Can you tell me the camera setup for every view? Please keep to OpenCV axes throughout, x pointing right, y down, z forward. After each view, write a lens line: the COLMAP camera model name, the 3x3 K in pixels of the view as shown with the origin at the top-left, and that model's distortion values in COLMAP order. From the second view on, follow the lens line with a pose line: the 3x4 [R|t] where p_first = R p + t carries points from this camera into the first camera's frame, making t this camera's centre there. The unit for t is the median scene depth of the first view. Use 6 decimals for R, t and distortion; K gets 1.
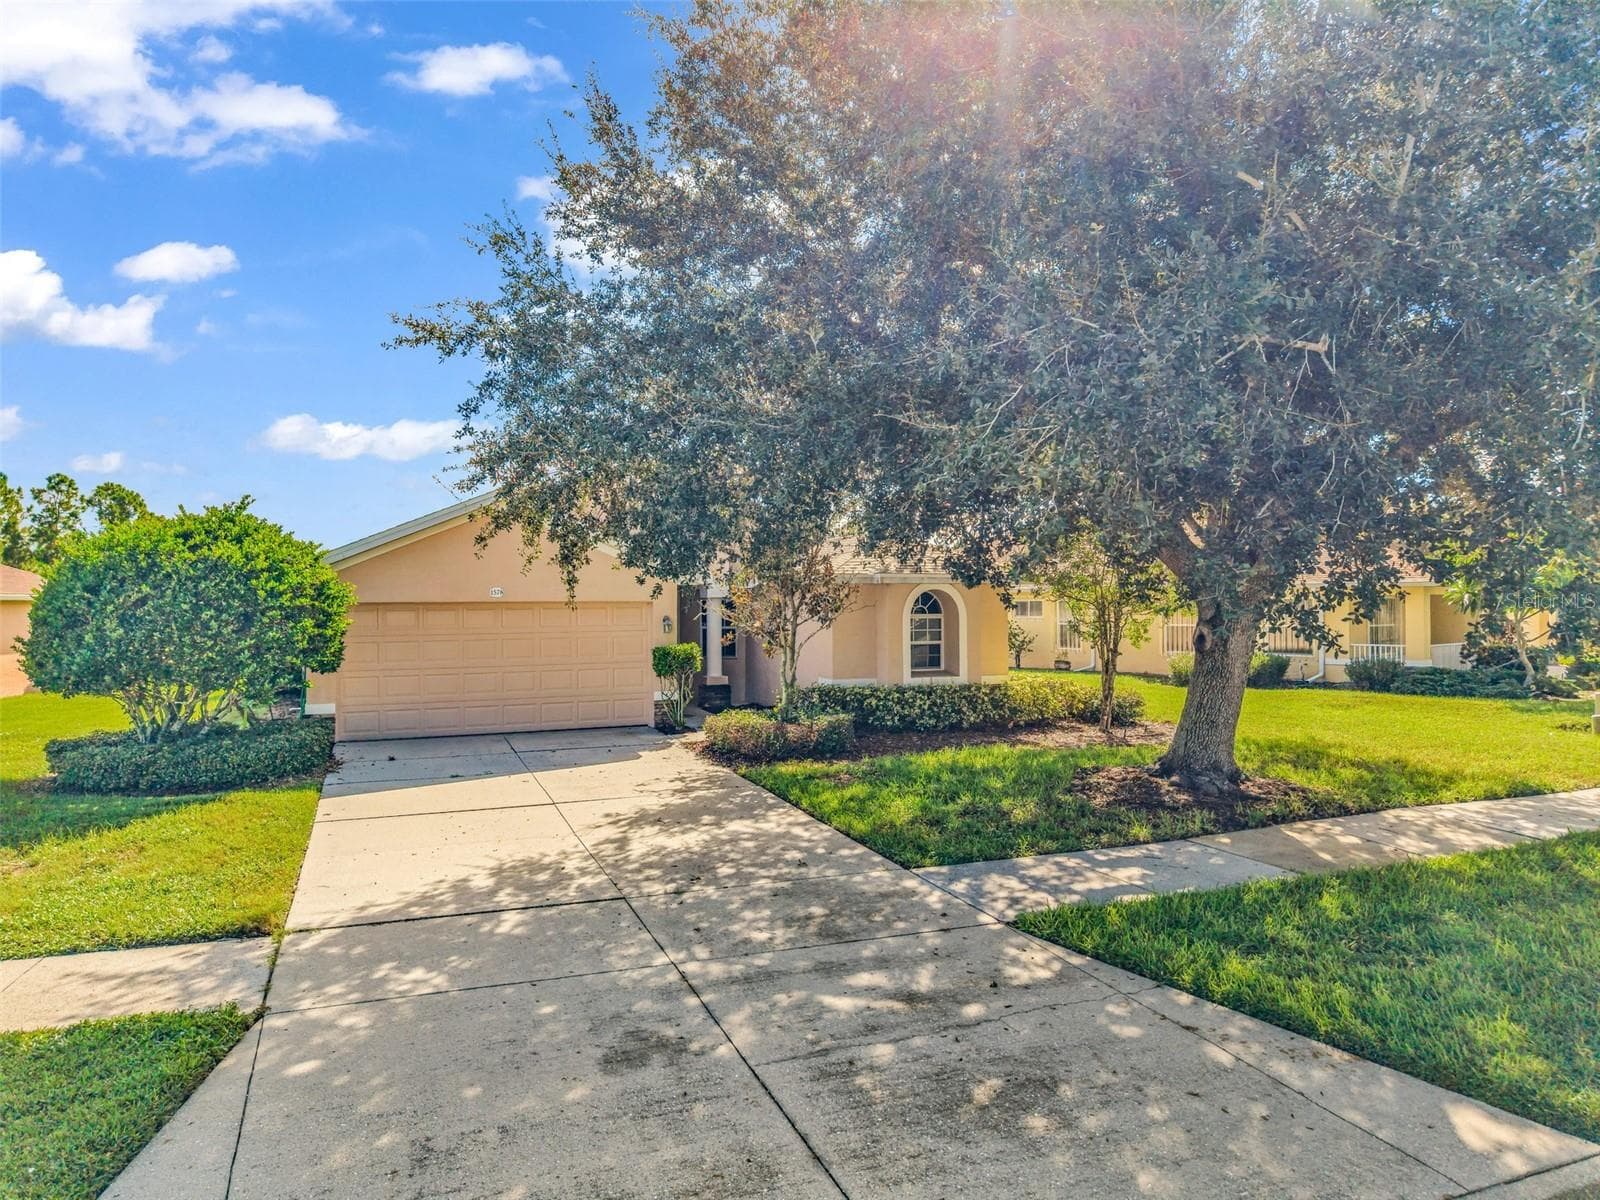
lens RADIAL K [[1073.9, 0, 805.1], [0, 1073.9, 600.9], [0, 0, 1]] dist [0.021162, -0.020802]
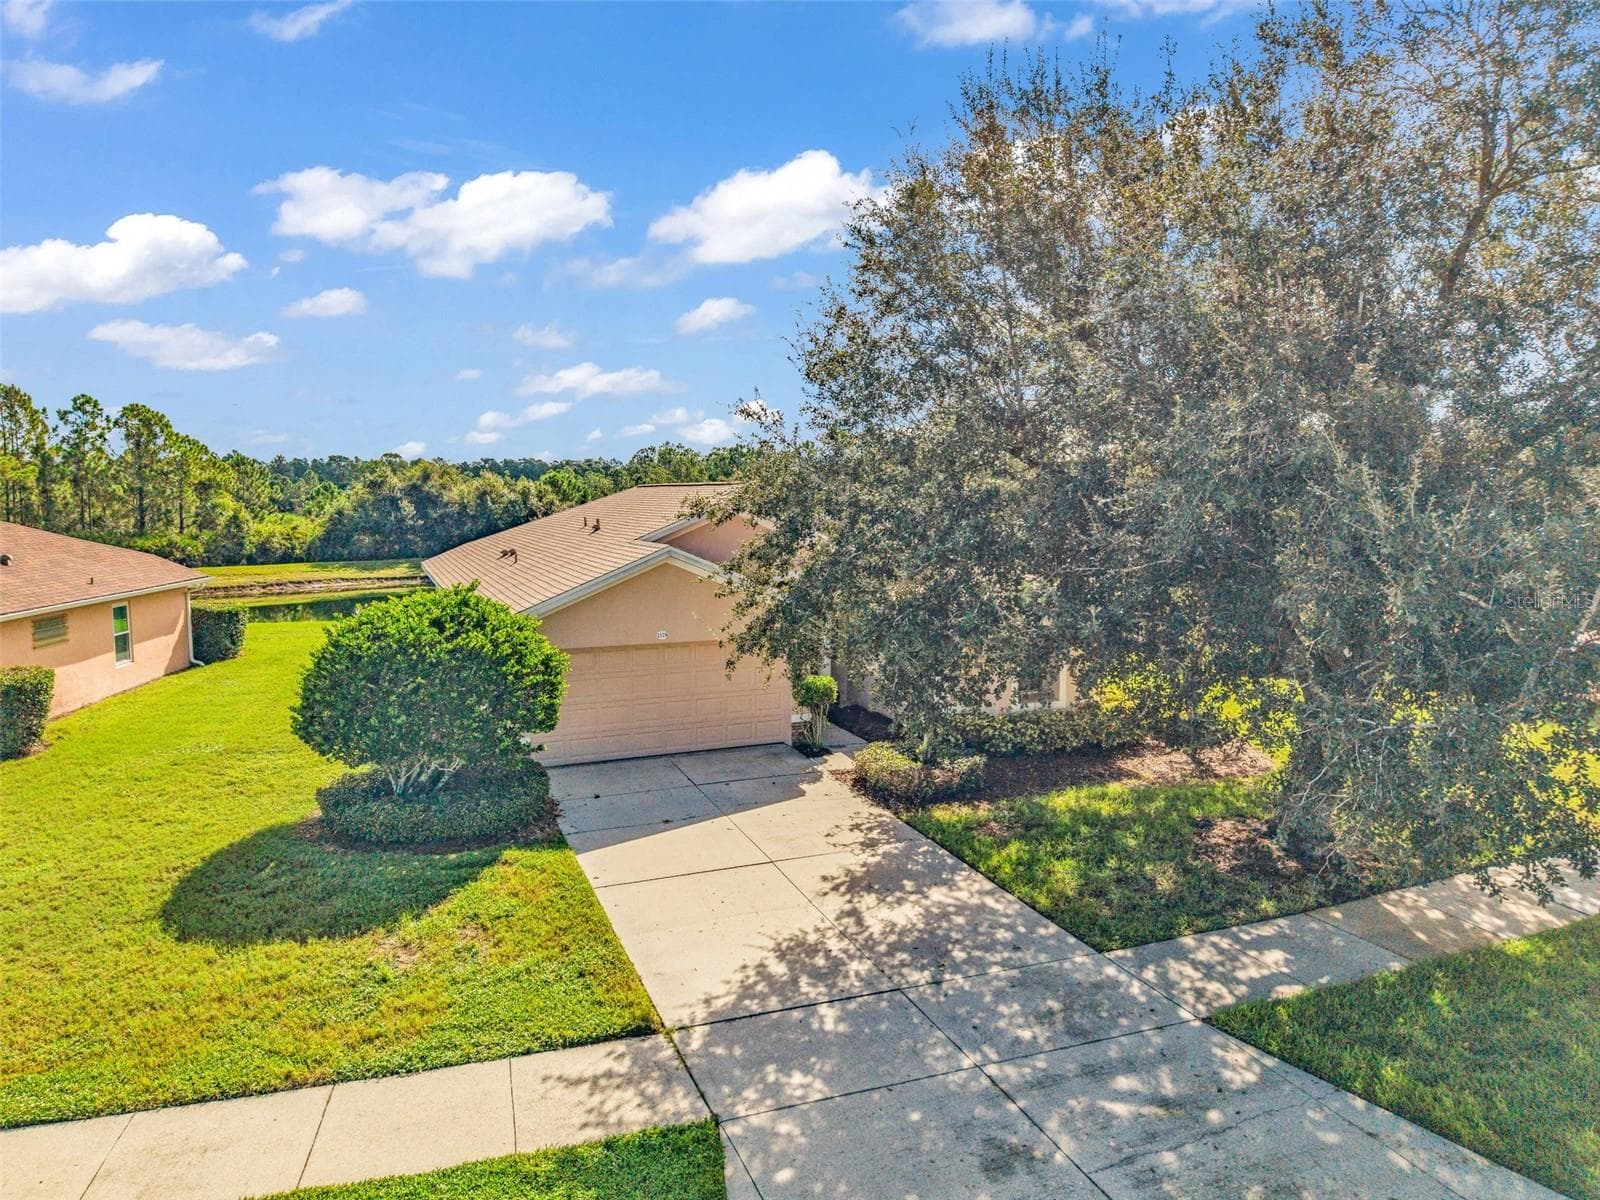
lens RADIAL K [[1073.9, 0, 807.1], [0, 1073.9, 598.1], [0, 0, 1]] dist [0.021162, -0.020802]
pose [[0.999906, 0.005140, 0.012694, -0.230542], [-0.006370, 0.995086, 0.098813, -0.249464], [-0.012124, -0.098885, 0.995025, -0.192847]]
